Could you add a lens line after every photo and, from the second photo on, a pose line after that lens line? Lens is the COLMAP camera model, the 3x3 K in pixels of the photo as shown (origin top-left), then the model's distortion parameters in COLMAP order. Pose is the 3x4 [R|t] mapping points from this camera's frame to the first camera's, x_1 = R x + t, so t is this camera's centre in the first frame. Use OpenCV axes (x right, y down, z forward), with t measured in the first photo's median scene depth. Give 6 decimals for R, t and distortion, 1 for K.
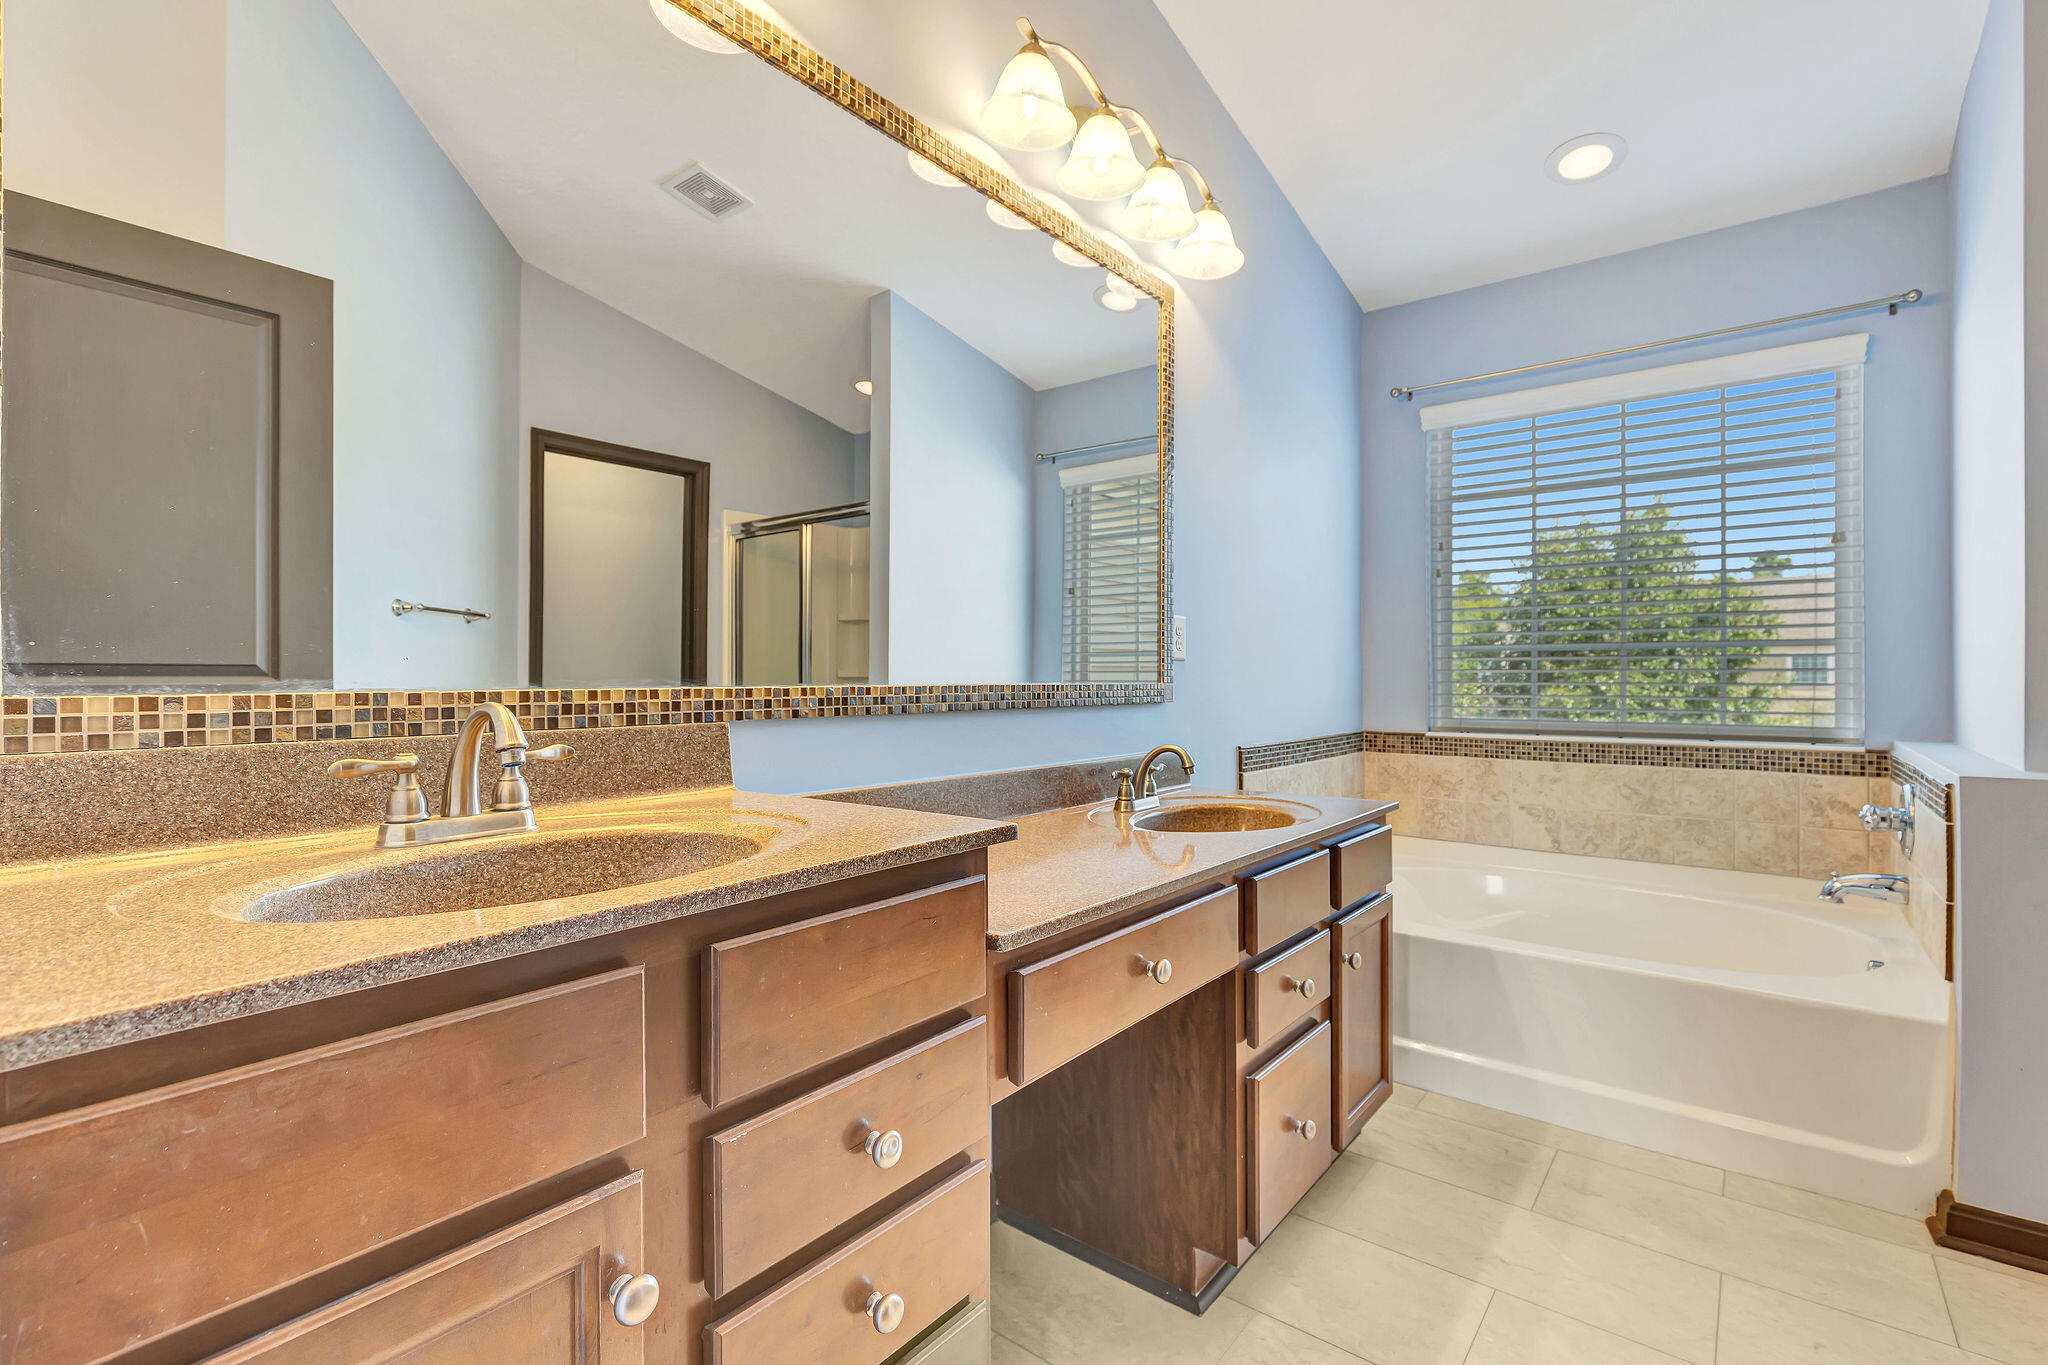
lens RADIAL K [[919.9, 0, 1025.6], [0, 919.9, 677.7], [0, 0, 1]] dist [-0.009517, -0.000487]
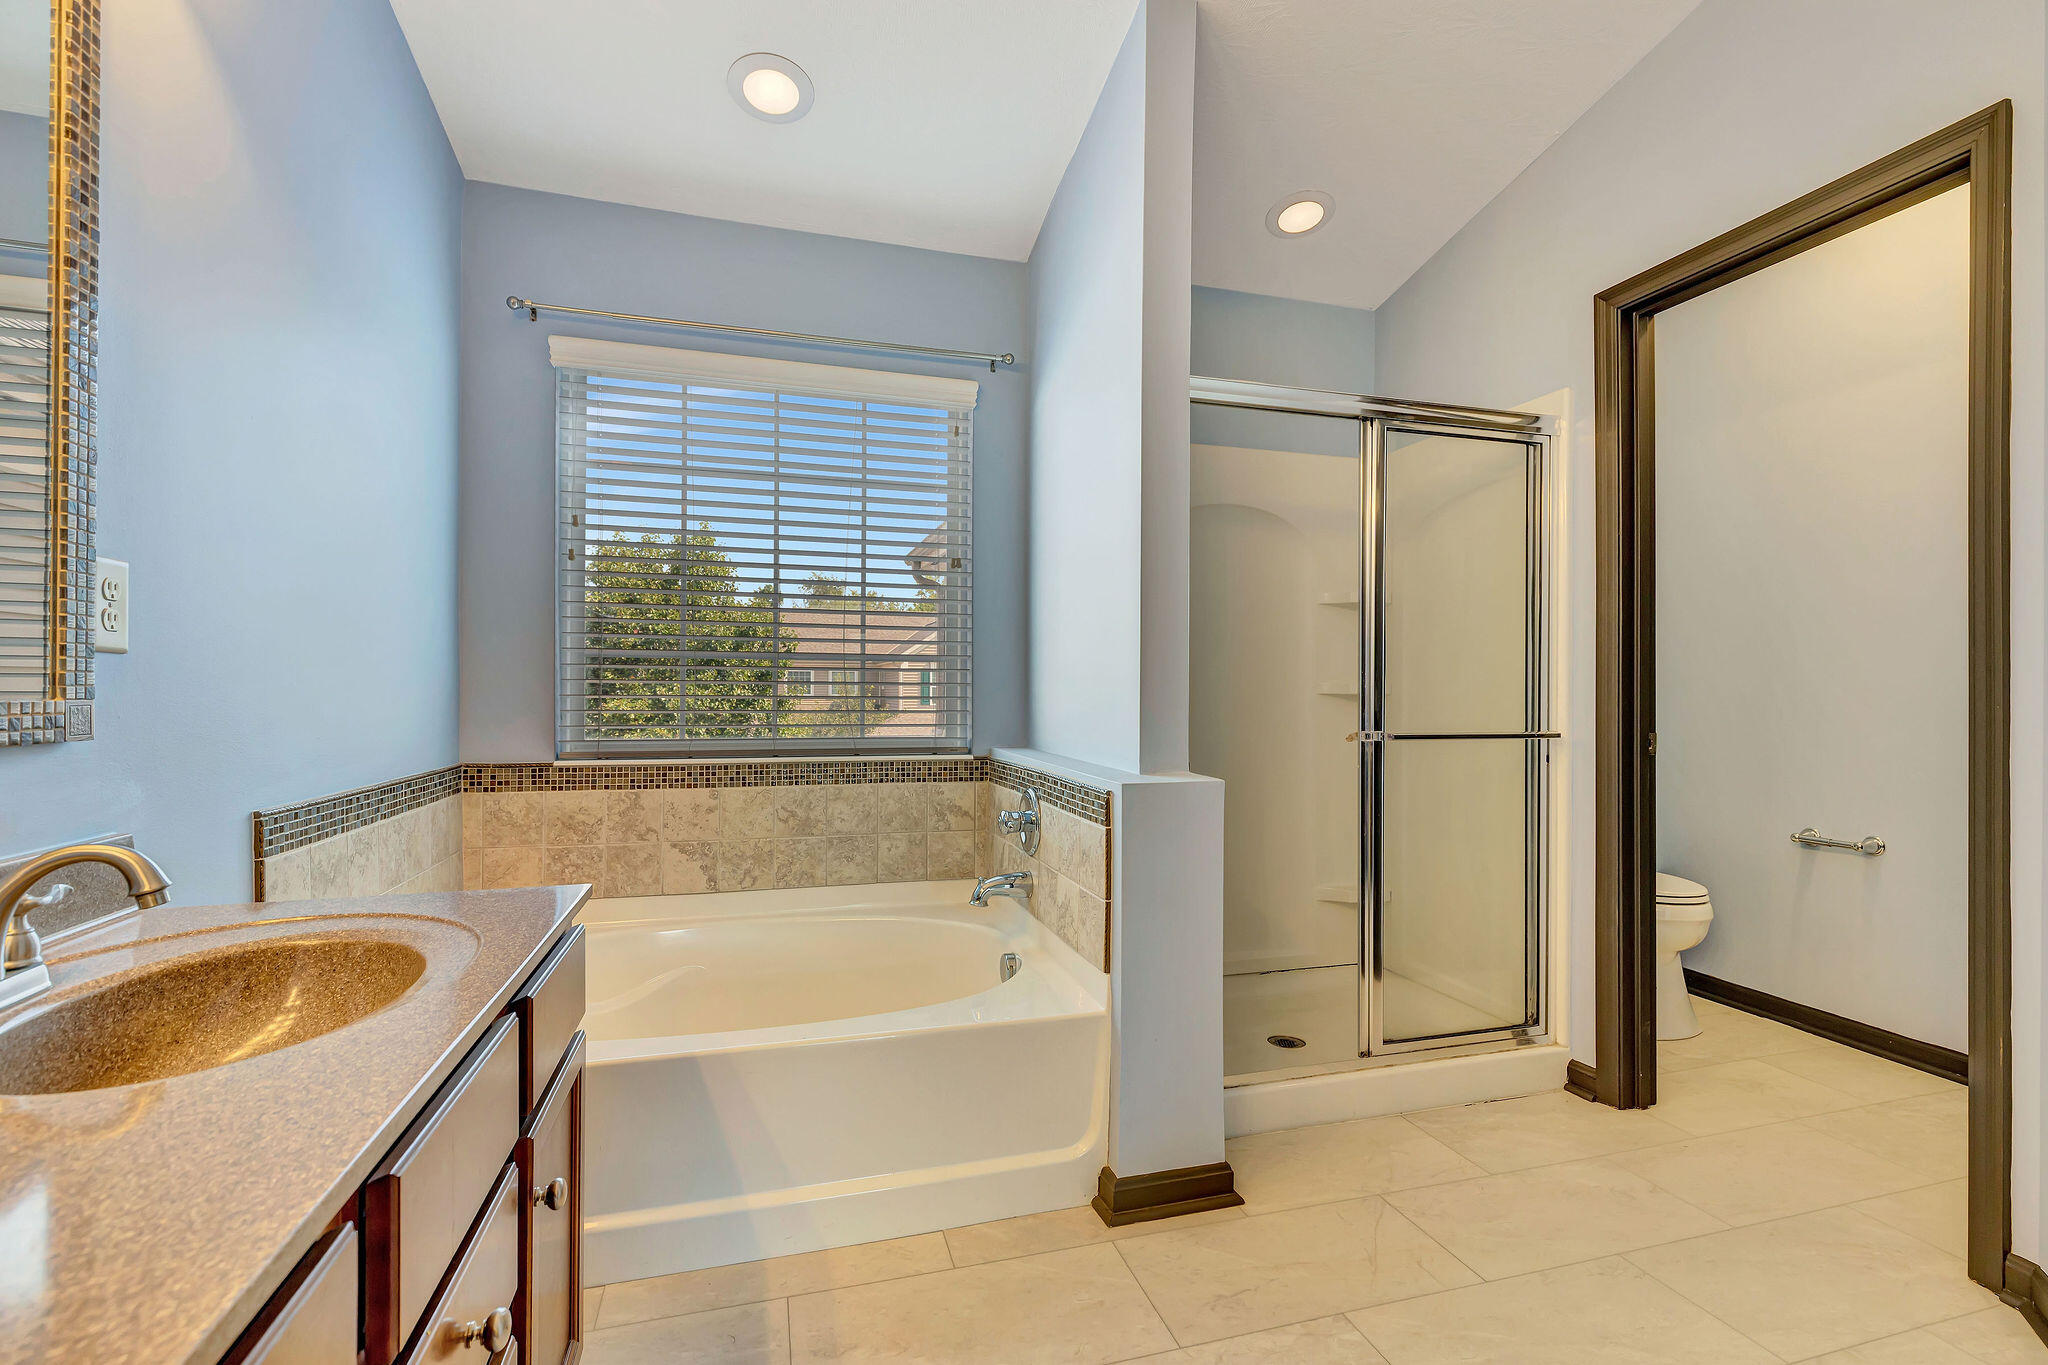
lens RADIAL K [[922.9, 0, 1033.0], [0, 922.9, 688.8], [0, 0, 1]] dist [0.005205, -0.000118]
pose [[0.567291, 0.005688, 0.823498, 0.037033], [-0.006265, 0.999977, -0.002591, -0.001169], [-0.823493, -0.003690, 0.567314, 0.292644]]
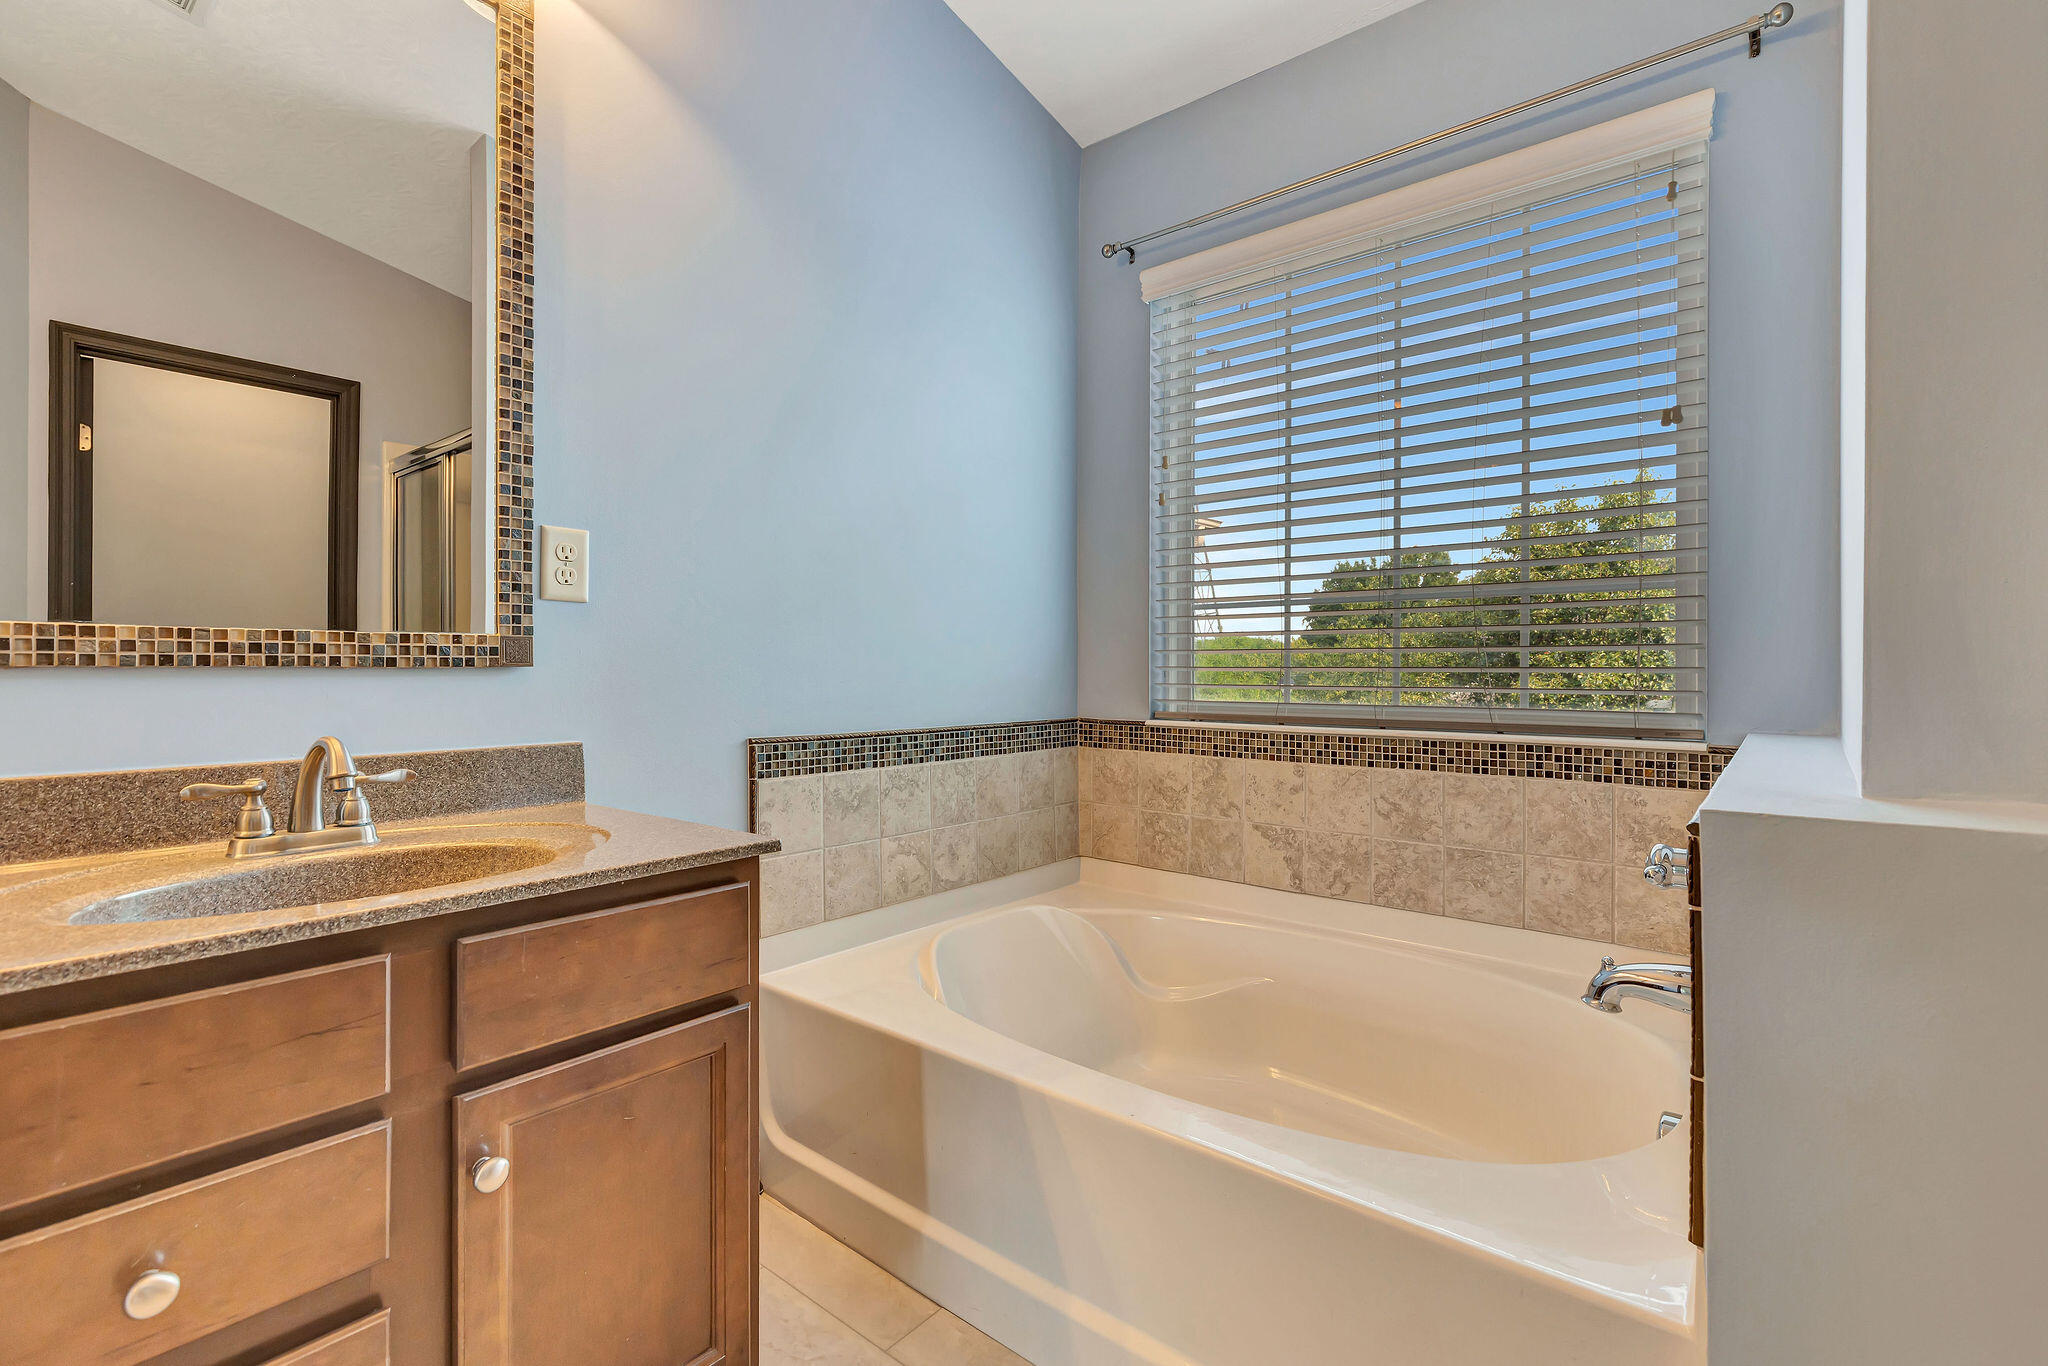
lens RADIAL K [[923.3, 0, 1040.6], [0, 923.3, 668.6], [0, 0, 1]] dist [0.003536, -0.000516]
pose [[0.999960, 0.002435, -0.008626, 0.441887], [-0.002427, 0.999997, 0.000857, 0.023252], [0.008628, -0.000836, 0.999962, 0.336886]]
